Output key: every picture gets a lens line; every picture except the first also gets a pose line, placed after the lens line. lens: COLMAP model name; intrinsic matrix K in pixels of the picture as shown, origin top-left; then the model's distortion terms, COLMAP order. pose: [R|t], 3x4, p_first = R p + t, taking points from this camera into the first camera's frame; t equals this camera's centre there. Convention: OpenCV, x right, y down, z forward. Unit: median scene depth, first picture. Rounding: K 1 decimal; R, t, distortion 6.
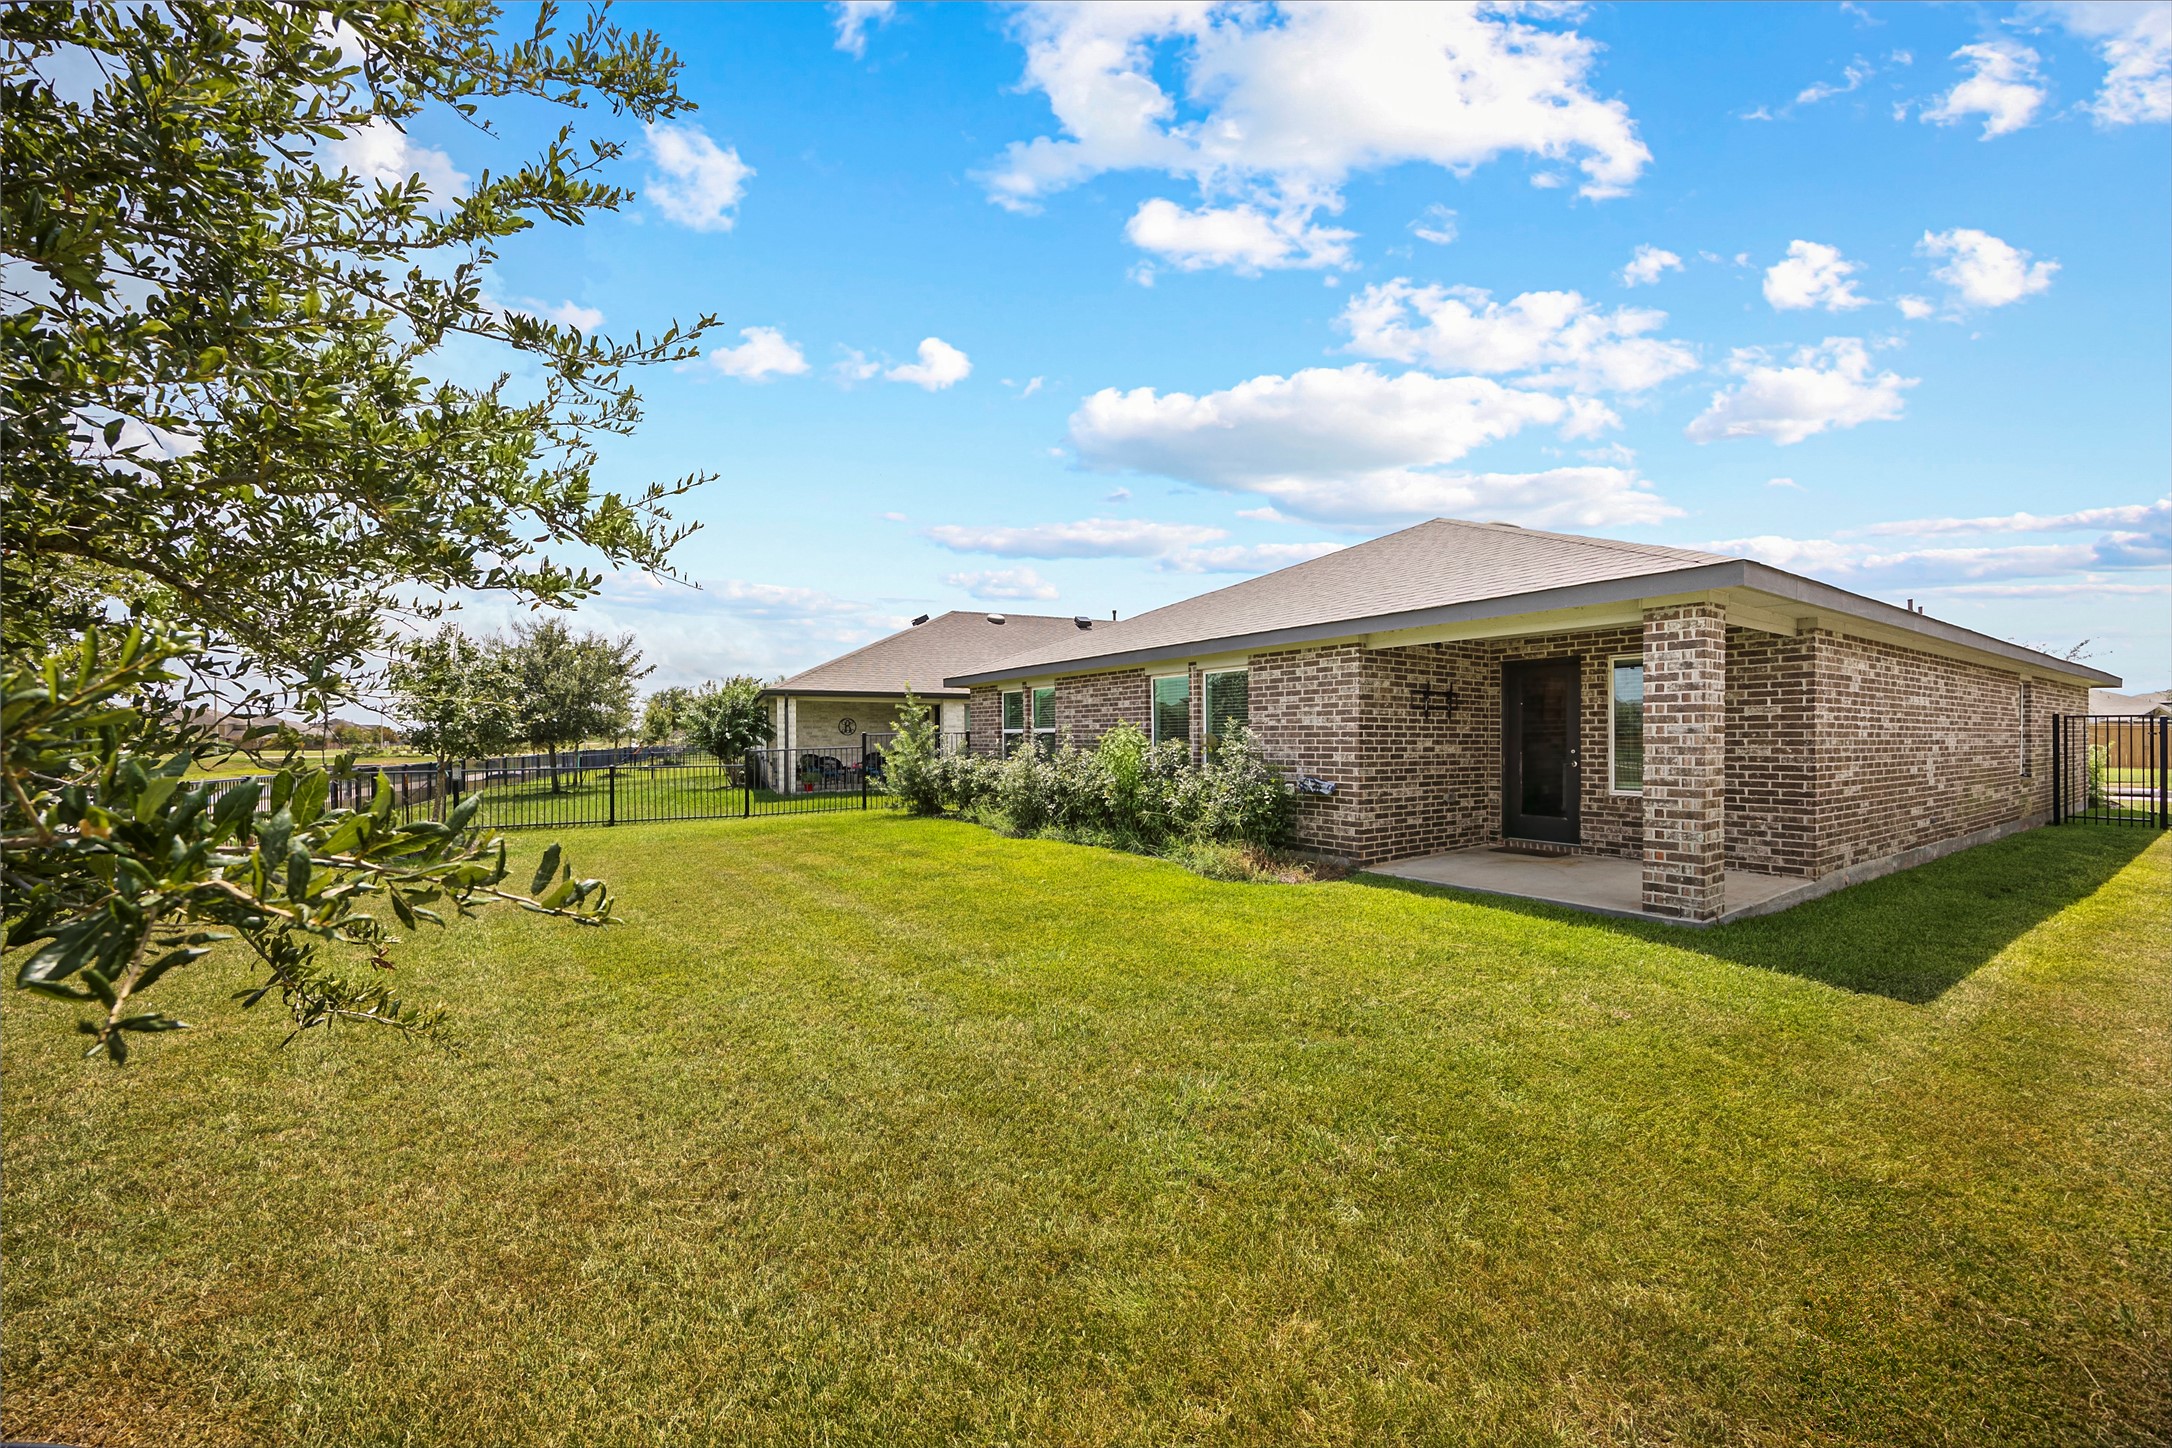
lens RADIAL K [[826.6, 0, 1089.2], [0, 826.6, 736.0], [0, 0, 1]] dist [-0.001105, -0.000096]
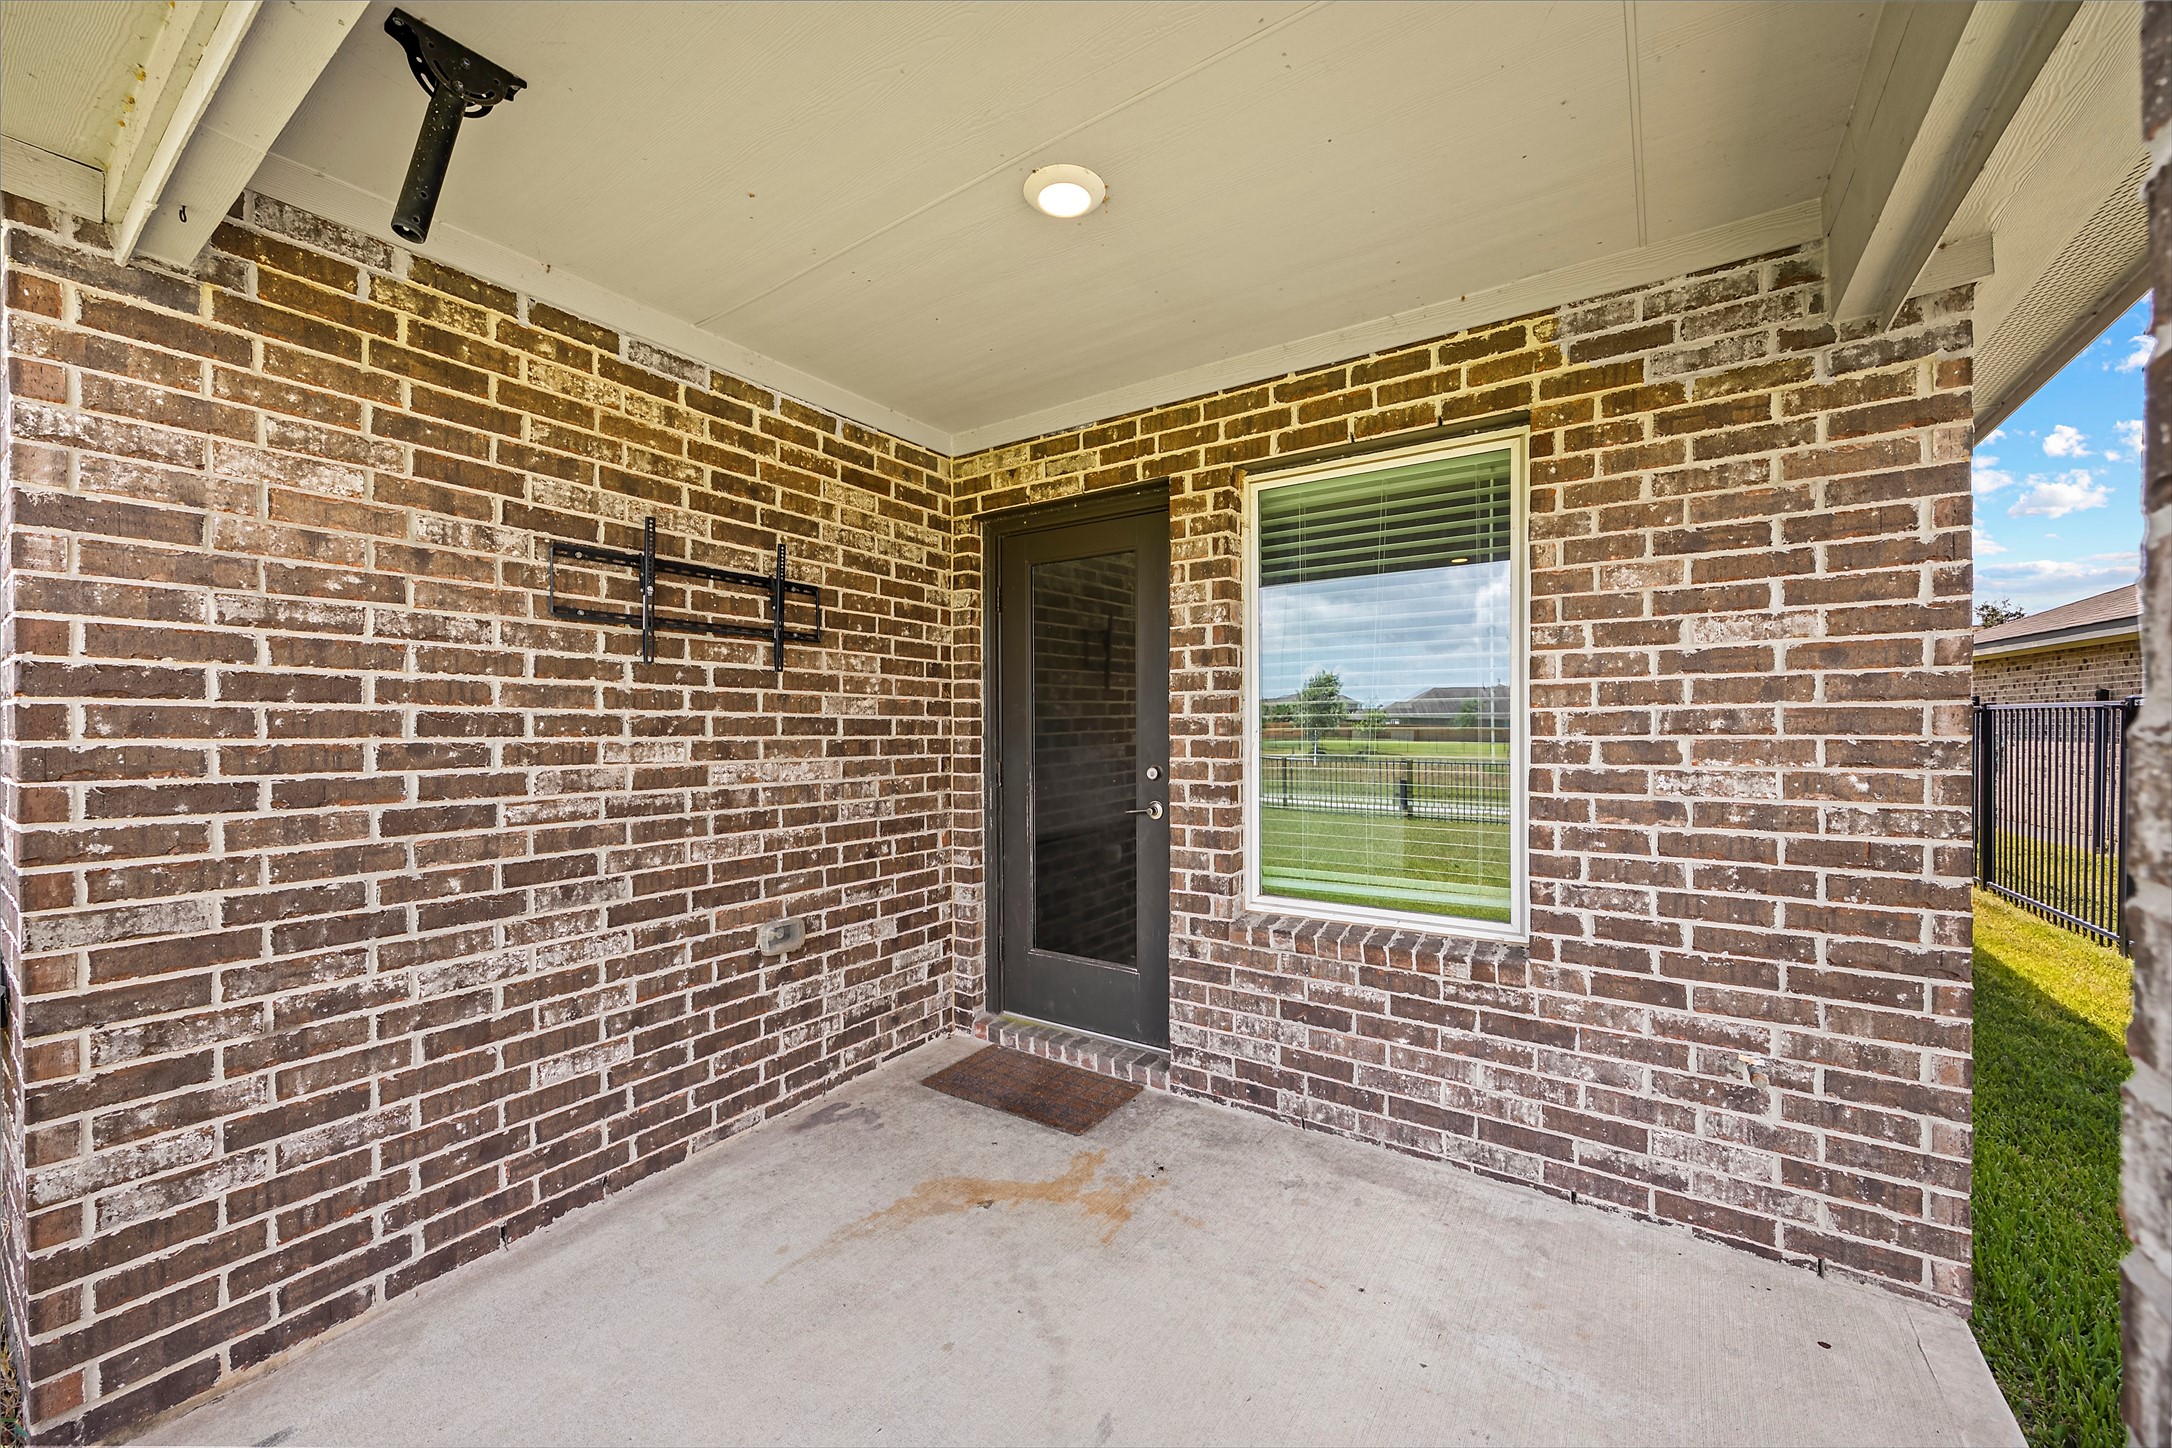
lens RADIAL K [[826.6, 0, 1089.2], [0, 826.6, 736.0], [0, 0, 1]] dist [-0.001105, -0.000096]
pose [[0.929361, -0.005729, 0.369127, 0.514450], [0.001522, 0.999931, 0.011688, -0.000602], [-0.369169, -0.010301, 0.929305, 0.819681]]
